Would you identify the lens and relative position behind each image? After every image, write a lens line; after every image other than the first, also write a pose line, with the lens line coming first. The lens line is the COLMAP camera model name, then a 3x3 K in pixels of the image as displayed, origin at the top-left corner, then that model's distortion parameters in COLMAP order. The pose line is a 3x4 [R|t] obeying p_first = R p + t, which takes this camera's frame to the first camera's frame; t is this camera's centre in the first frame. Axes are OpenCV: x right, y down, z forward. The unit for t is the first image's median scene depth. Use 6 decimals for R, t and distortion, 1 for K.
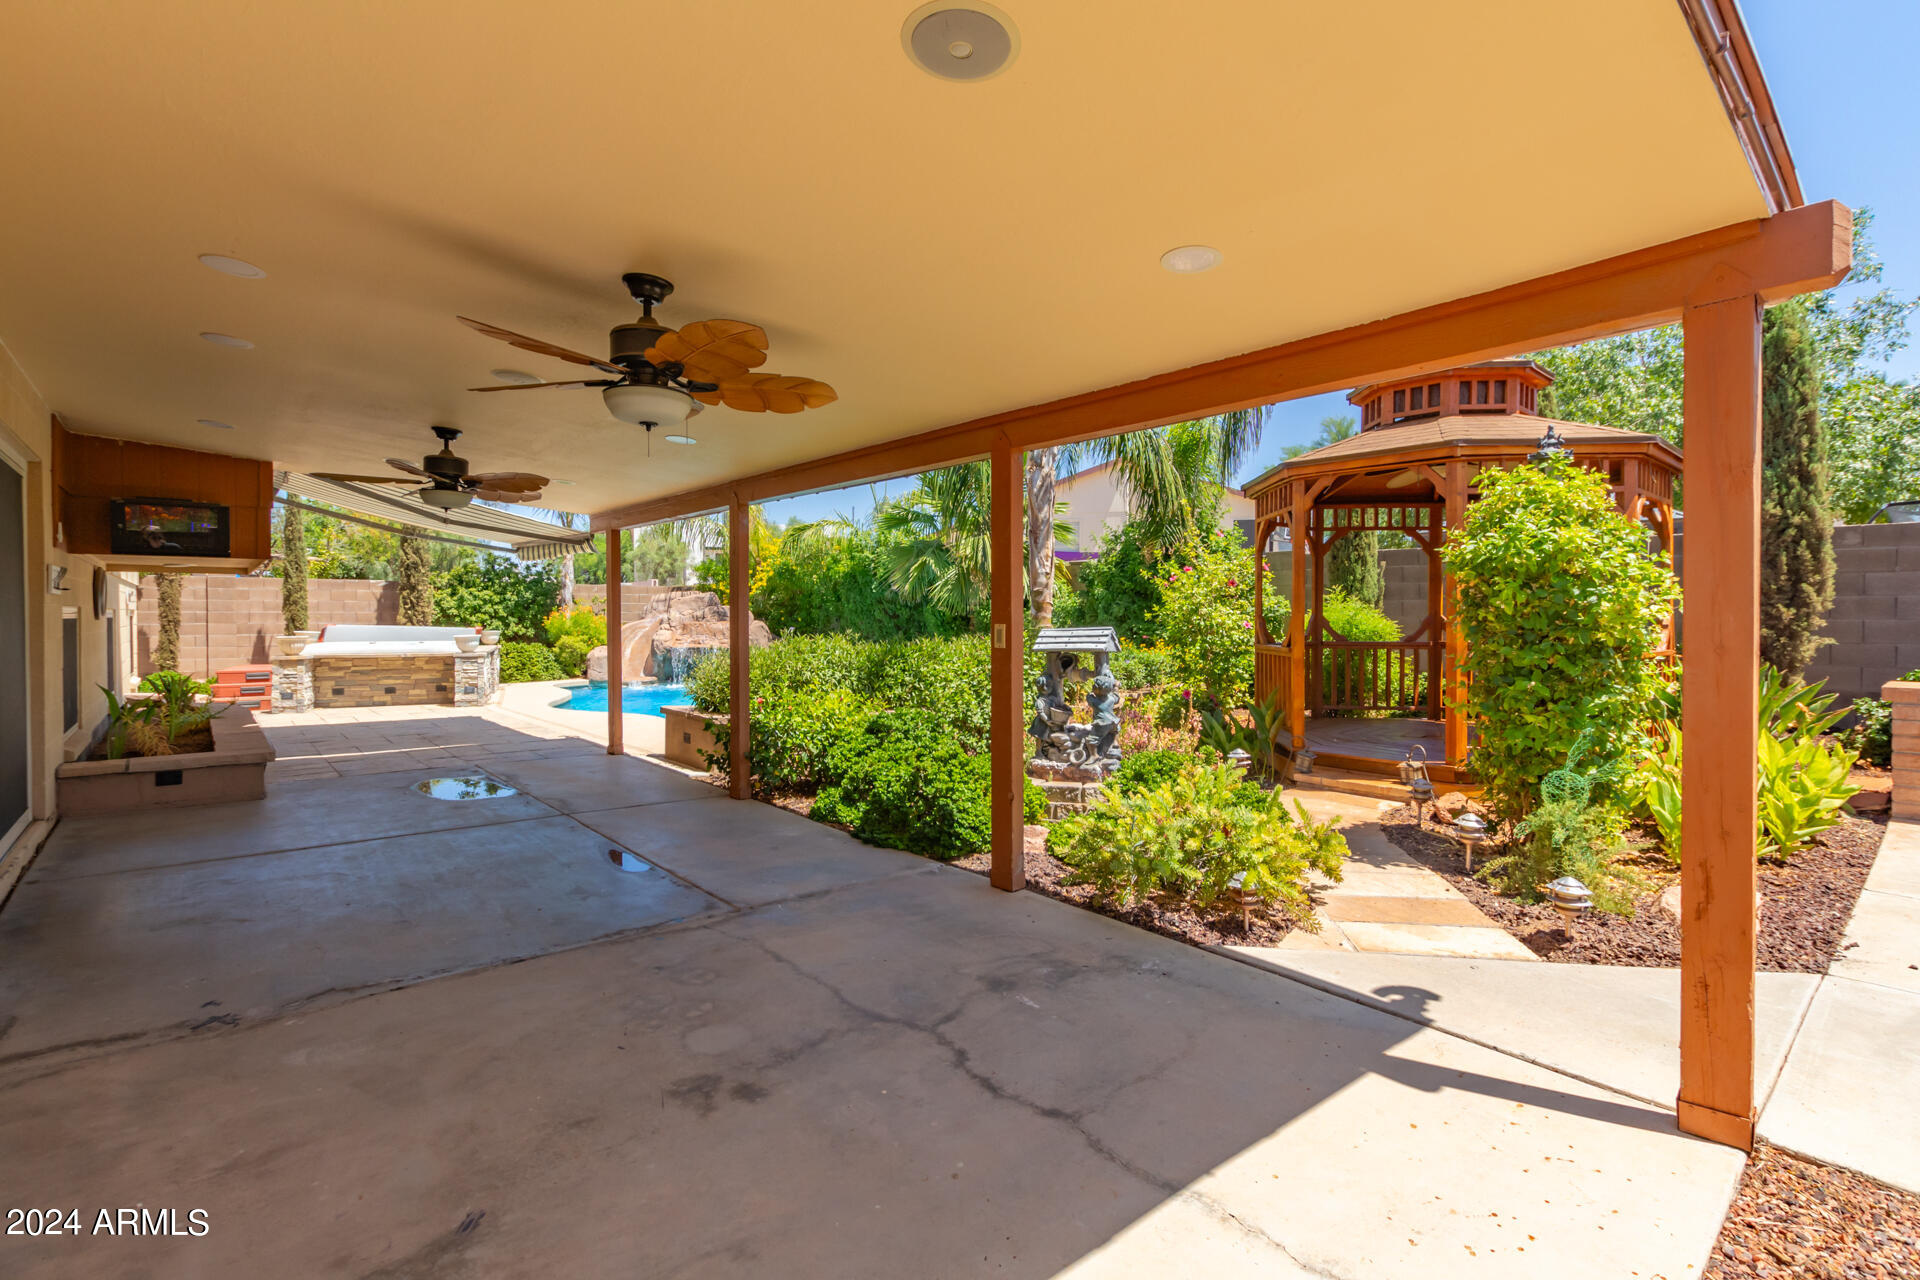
lens RADIAL K [[880.6, 0, 960.0], [0, 880.6, 640.0], [0, 0, 1]] dist [-0.001486, -0.000259]
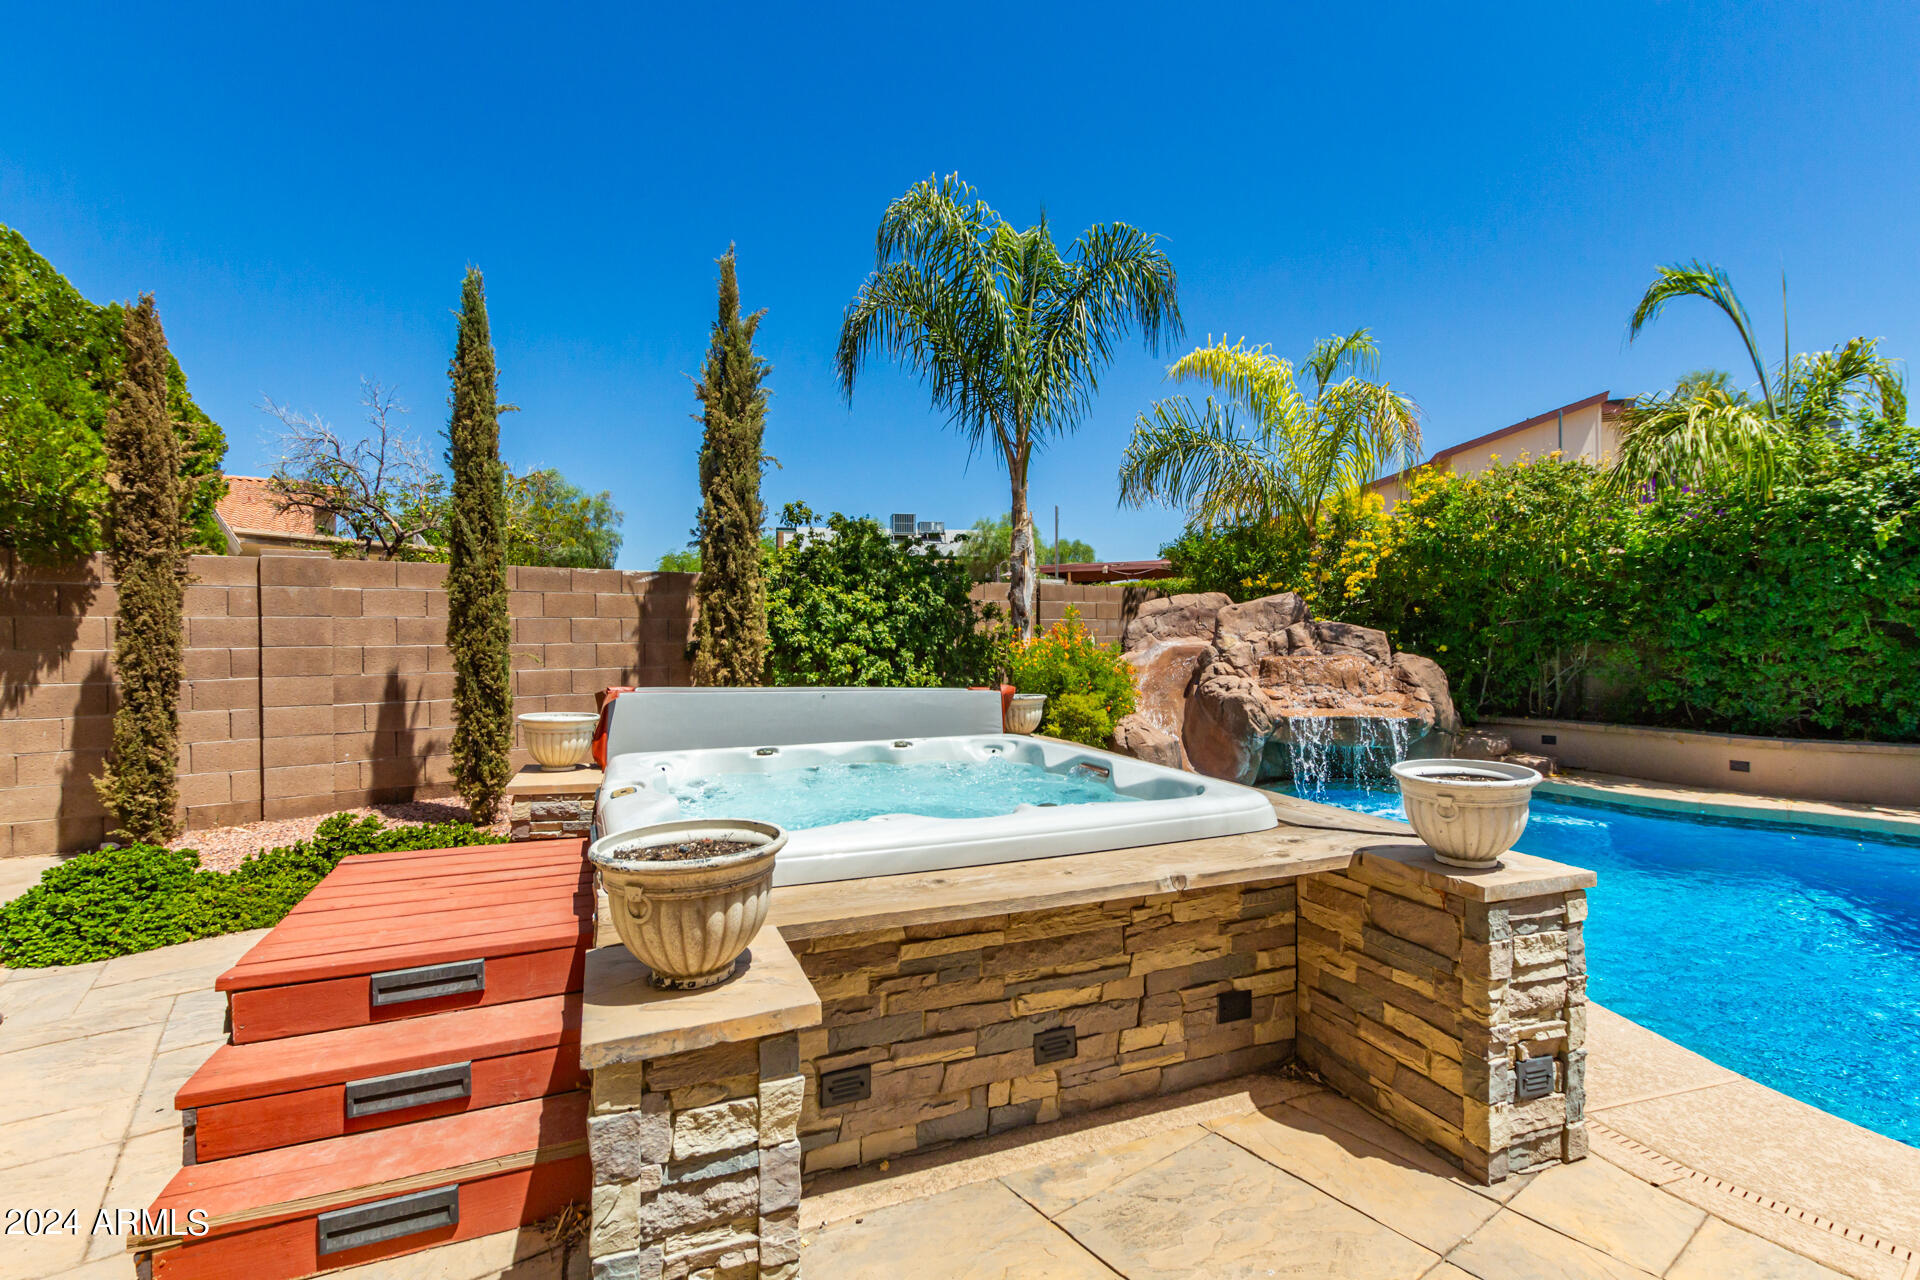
lens RADIAL K [[899.6, 0, 960.0], [0, 899.6, 640.0], [0, 0, 1]] dist [-0.005908, -0.000935]
pose [[0.996662, -0.010538, -0.080958, -0.460025], [0.008583, 0.999664, -0.024459, -0.020506], [0.081188, 0.023682, 0.996417, 0.561260]]
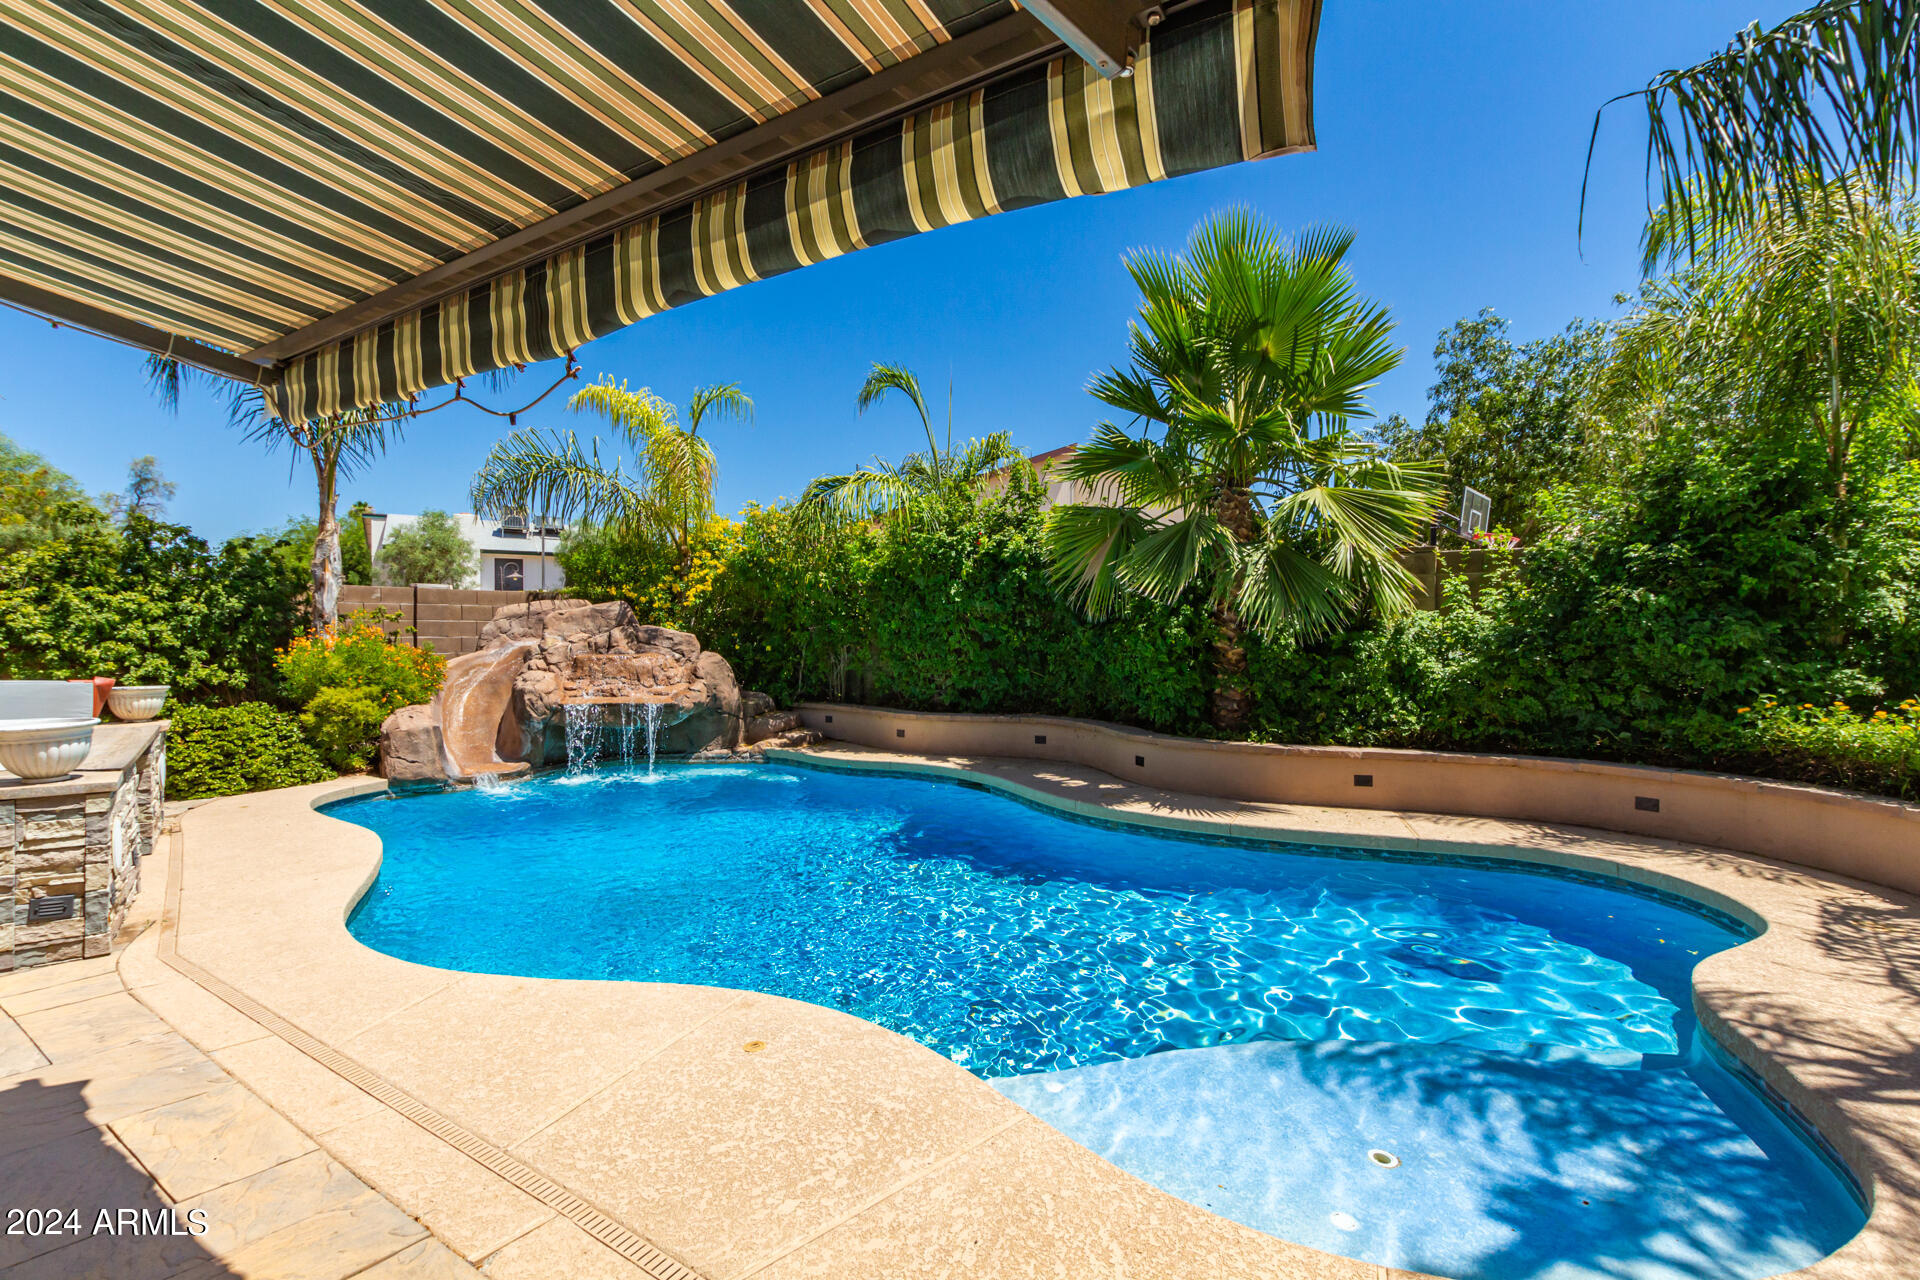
lens RADIAL K [[886.2, 0, 981.3], [0, 886.2, 646.4], [0, 0, 1]] dist [-0.003494, -0.001289]
pose [[0.963641, -0.006379, 0.267125, -0.233172], [0.010569, 0.999843, -0.014253, -0.016382], [-0.266992, 0.016558, 0.963556, 0.438742]]
